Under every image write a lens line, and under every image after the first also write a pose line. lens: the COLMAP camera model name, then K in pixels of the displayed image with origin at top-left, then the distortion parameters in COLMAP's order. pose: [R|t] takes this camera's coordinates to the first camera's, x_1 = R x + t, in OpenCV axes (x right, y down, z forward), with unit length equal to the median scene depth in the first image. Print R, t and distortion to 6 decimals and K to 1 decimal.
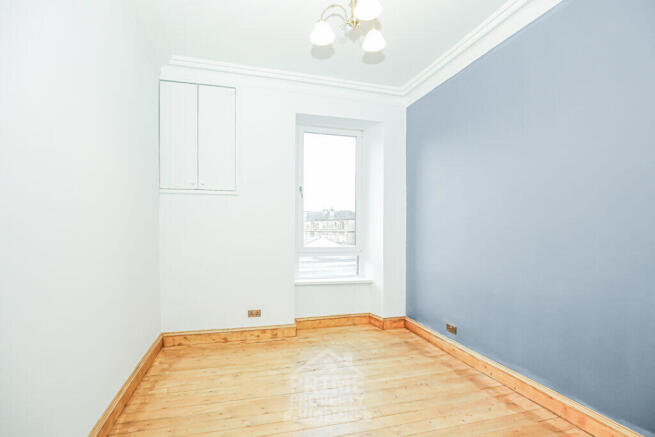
lens RADIAL K [[322.1, 0, 317.2], [0, 322.1, 222.3], [0, 0, 1]] dist [-0.026985, 0.000435]
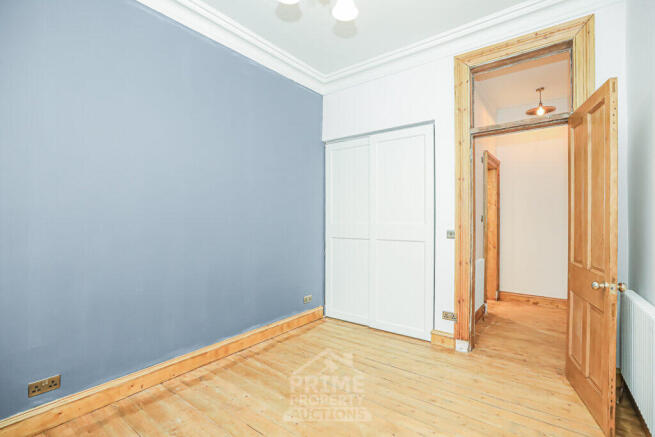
lens RADIAL K [[322.1, 0, 317.2], [0, 322.1, 222.3], [0, 0, 1]] dist [-0.026985, 0.000435]
pose [[-0.614918, -0.006111, 0.788568, -0.443046], [-0.007910, 0.999967, 0.001581, 0.035479], [-0.788552, -0.005266, -0.614946, 1.254171]]
